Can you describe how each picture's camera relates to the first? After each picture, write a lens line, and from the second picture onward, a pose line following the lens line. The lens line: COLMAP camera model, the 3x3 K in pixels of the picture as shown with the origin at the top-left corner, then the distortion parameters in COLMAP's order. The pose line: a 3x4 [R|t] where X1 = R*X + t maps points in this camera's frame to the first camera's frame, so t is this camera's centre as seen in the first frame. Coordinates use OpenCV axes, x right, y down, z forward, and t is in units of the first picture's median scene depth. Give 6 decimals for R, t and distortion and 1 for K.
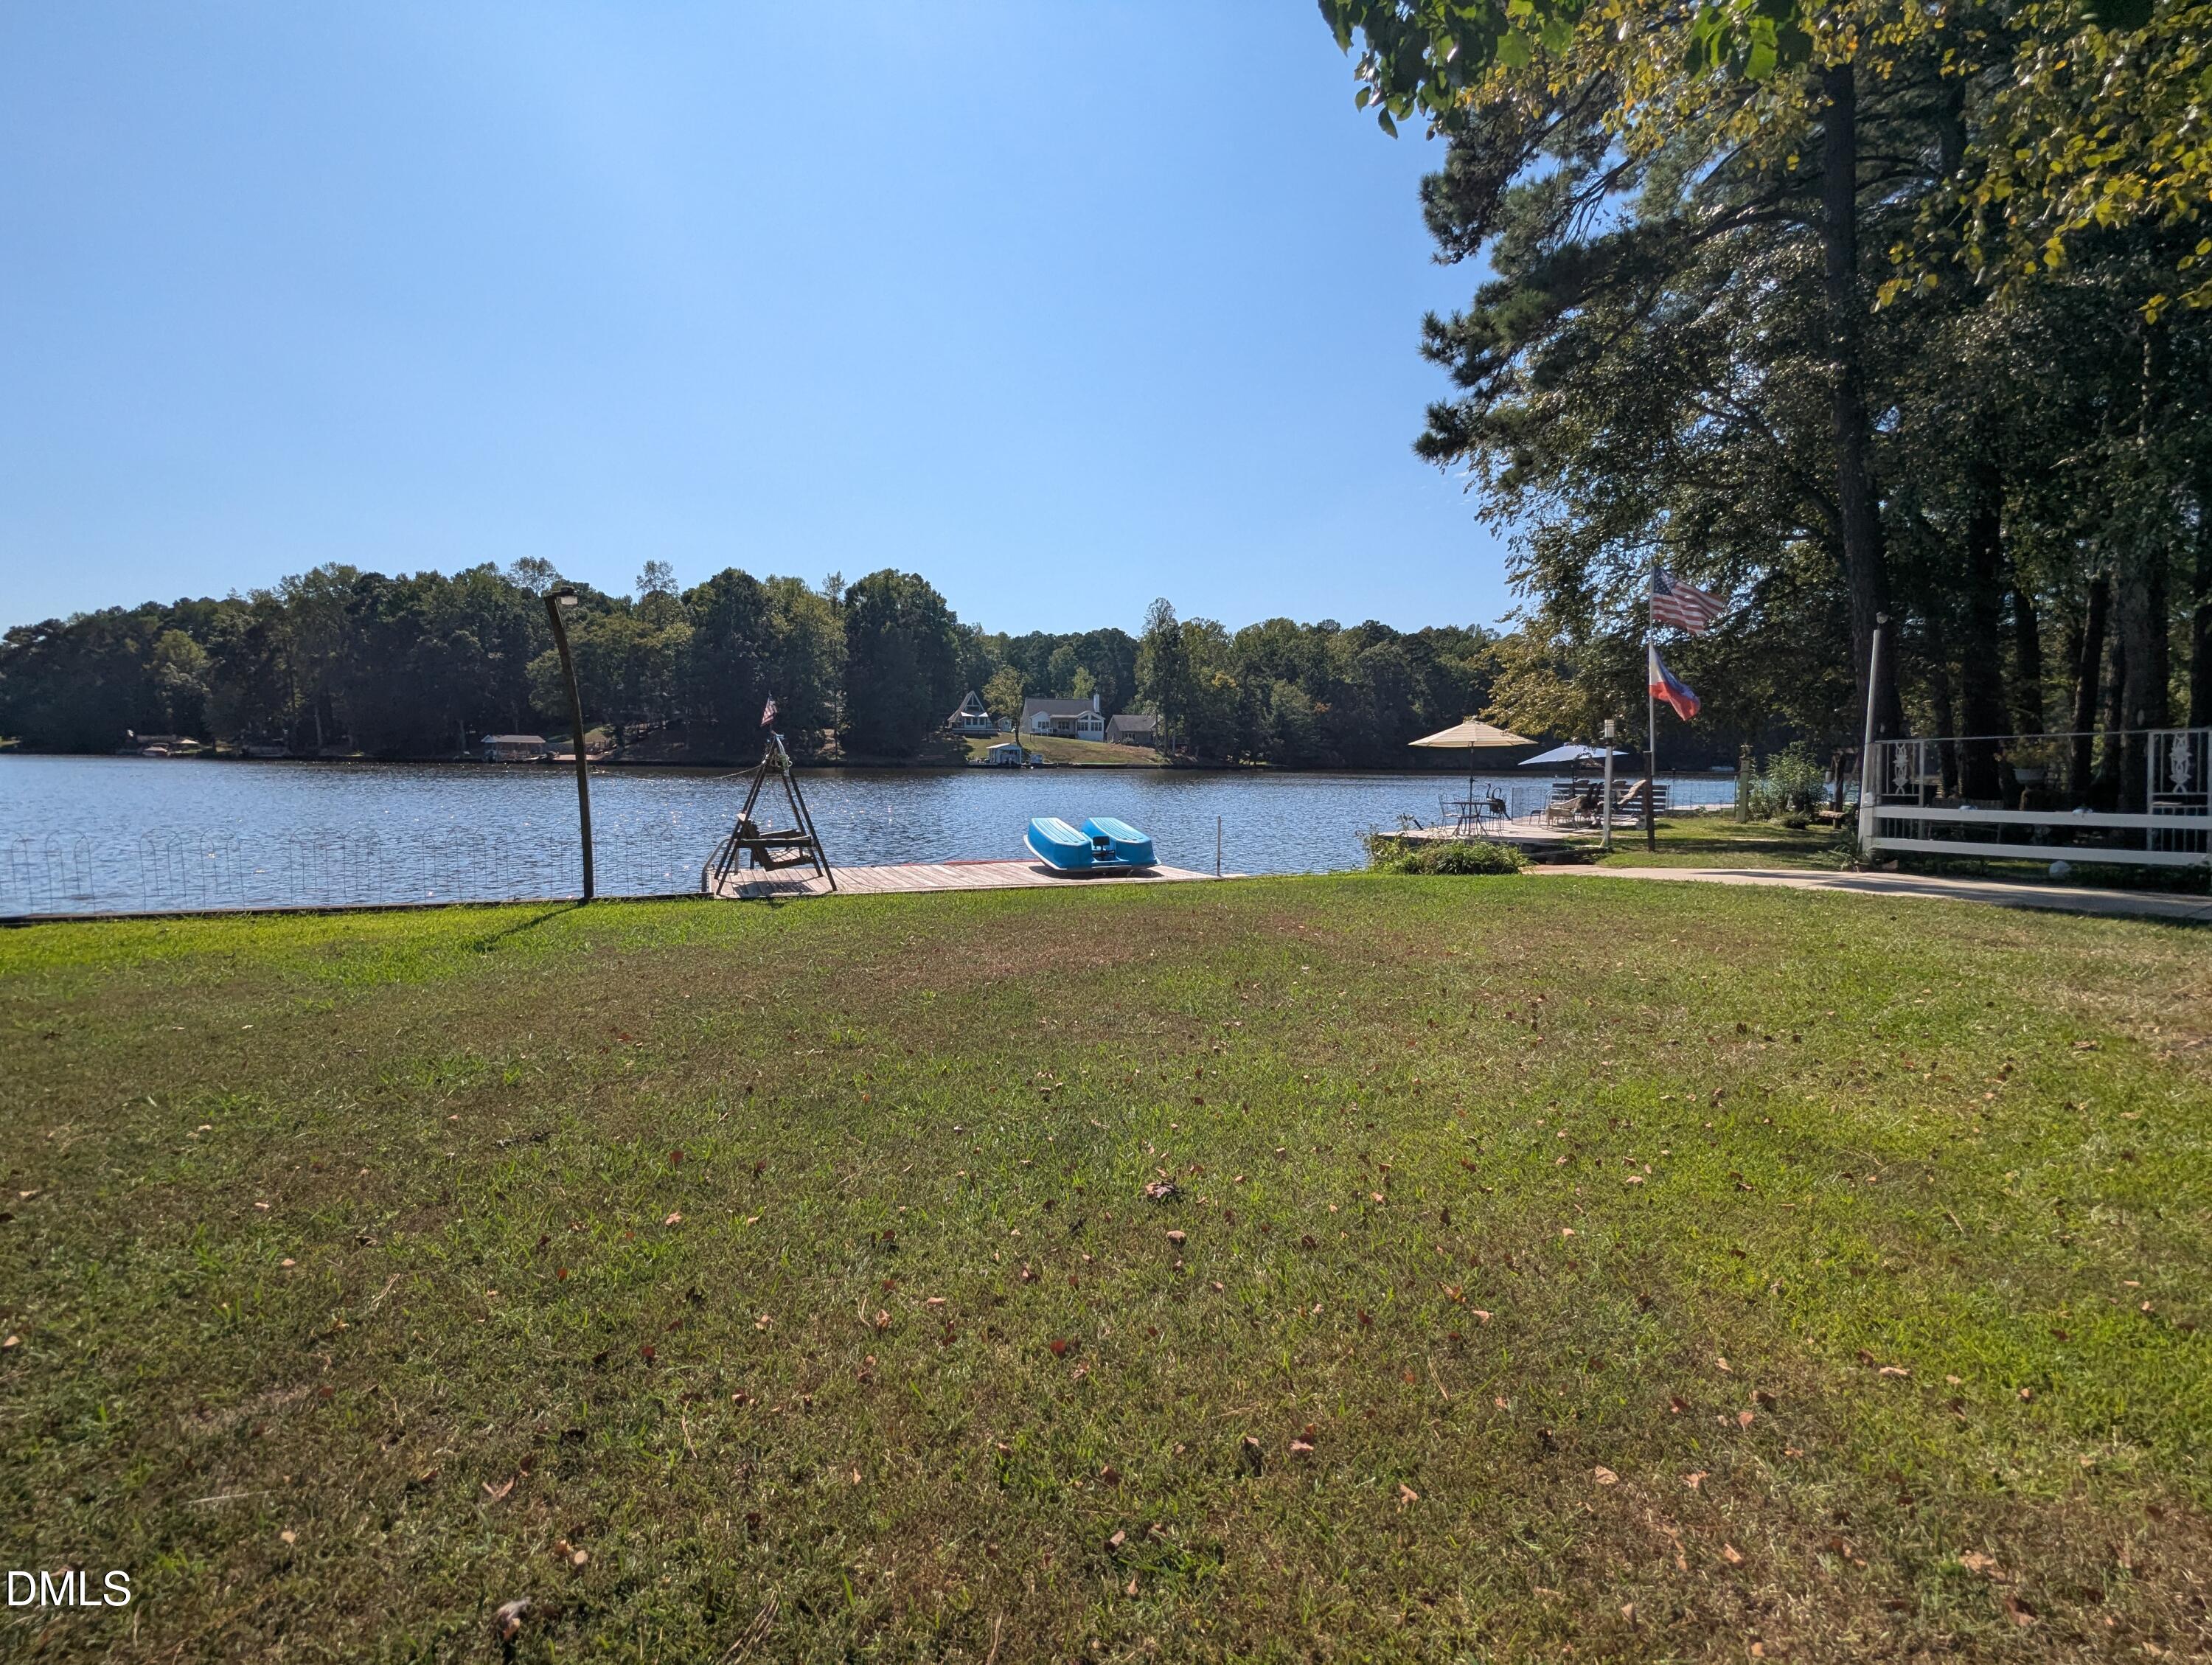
lens RADIAL K [[1049.8, 0, 1108.6], [0, 1049.8, 830.8], [0, 0, 1]] dist [-0.002639, 0.001418]
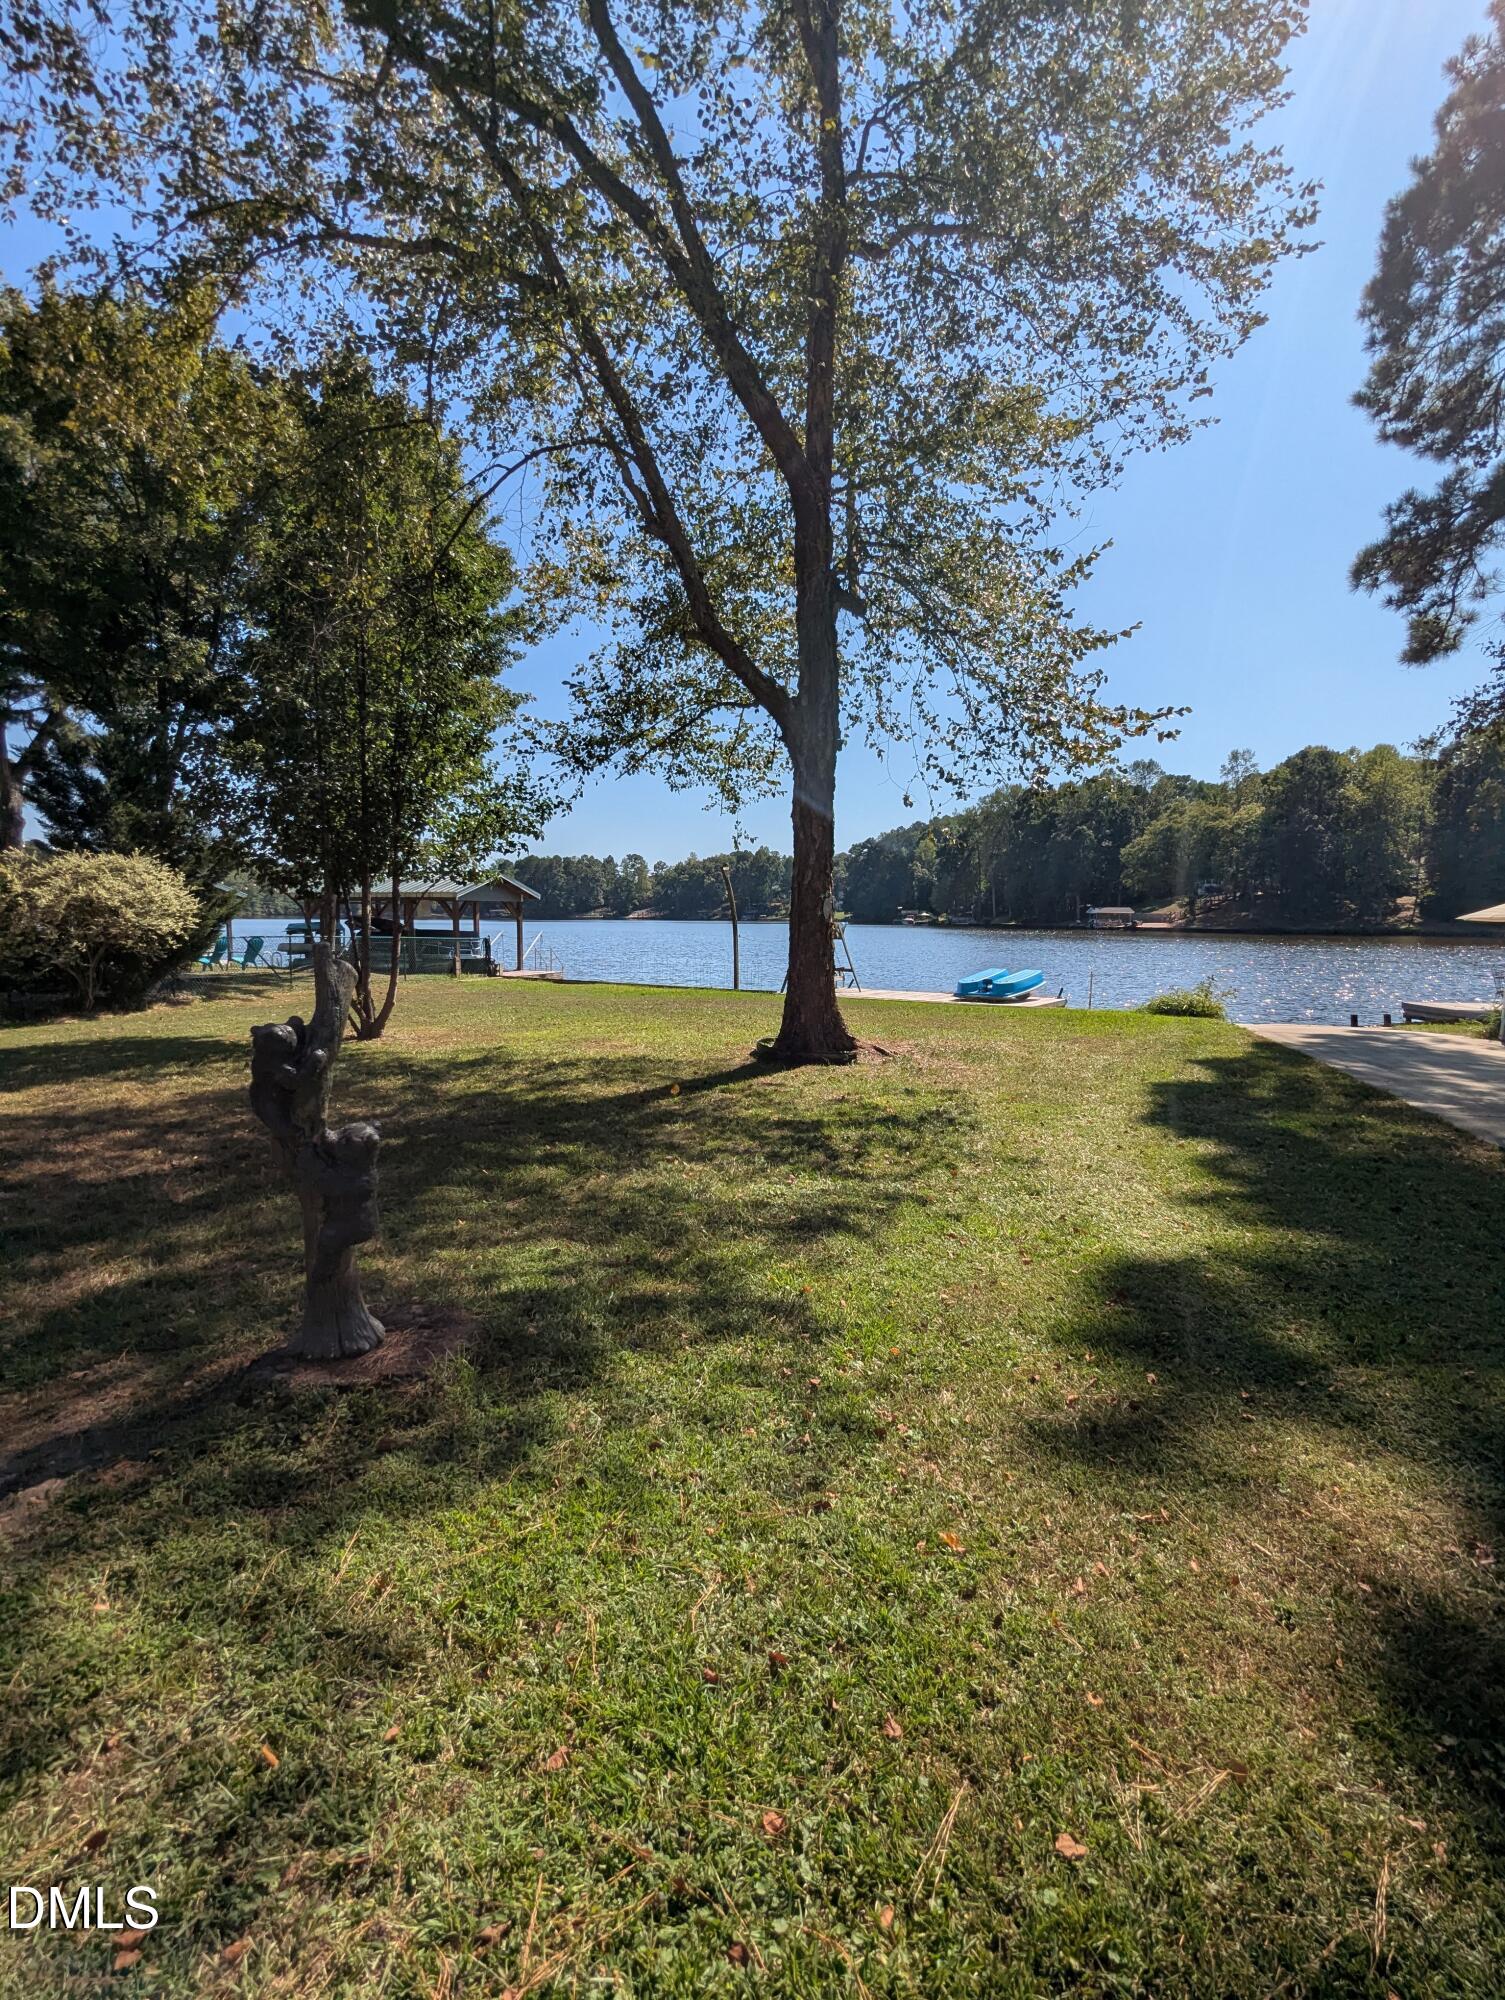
lens RADIAL K [[949.2, 0, 759.2], [0, 949.2, 998.3], [0, 0, 1]] dist [-0.002639, 0.001418]
pose [[0.611639, 0.061121, -0.788773, 0.850237], [-0.054973, 0.997885, 0.034697, 0.003346], [0.789225, 0.022139, 0.613705, -0.219390]]
